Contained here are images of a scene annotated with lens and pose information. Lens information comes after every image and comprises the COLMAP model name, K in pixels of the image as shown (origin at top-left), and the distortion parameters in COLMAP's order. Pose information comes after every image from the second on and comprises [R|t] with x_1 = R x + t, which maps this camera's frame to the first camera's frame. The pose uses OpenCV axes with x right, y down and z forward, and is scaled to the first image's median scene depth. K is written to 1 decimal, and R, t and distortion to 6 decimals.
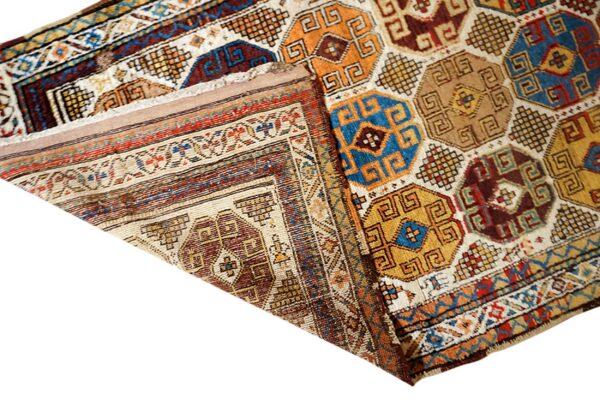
lens RADIAL K [[406.6, 0, 302.5], [0, 406.6, 197.9], [0, 0, 1]] dist [-0.051780, 0.034879]
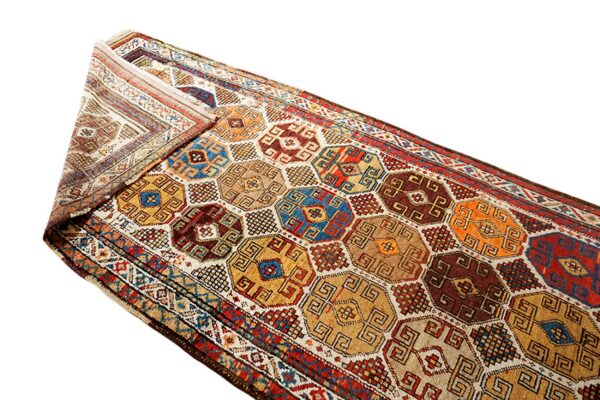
lens RADIAL K [[406.6, 0, 302.5], [0, 406.6, 197.9], [0, 0, 1]] dist [-0.051780, 0.034879]
pose [[0.602396, 0.618933, -0.504024, 1.319174], [-0.798177, 0.471537, -0.374921, 0.196933], [0.005615, 0.628152, 0.778071, -0.129154]]
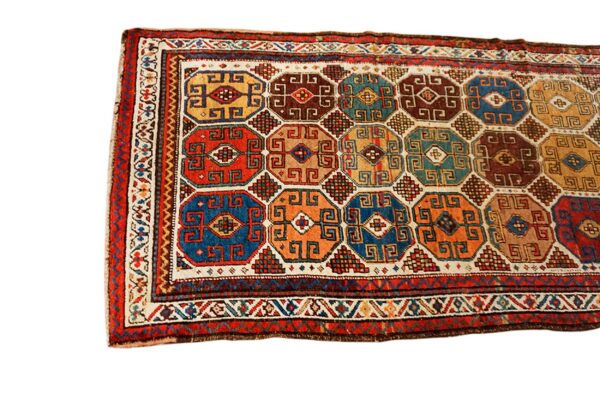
lens RADIAL K [[406.6, 0, 302.5], [0, 406.6, 197.9], [0, 0, 1]] dist [-0.051780, 0.034879]
pose [[-0.920804, -0.375614, 0.105048, 2.183843], [0.382978, -0.819779, 0.425781, -1.849667], [-0.073813, 0.432292, 0.898707, -0.202826]]
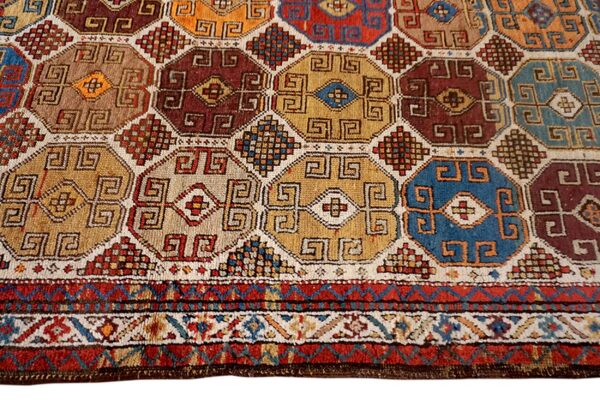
lens RADIAL K [[406.6, 0, 302.5], [0, 406.6, 197.9], [0, 0, 1]] dist [-0.051780, 0.034879]
pose [[0.925519, 0.364897, -0.101317, 1.534780], [-0.378219, 0.877137, -0.295941, -0.149392], [-0.019119, 0.312219, 0.949818, 0.237379]]
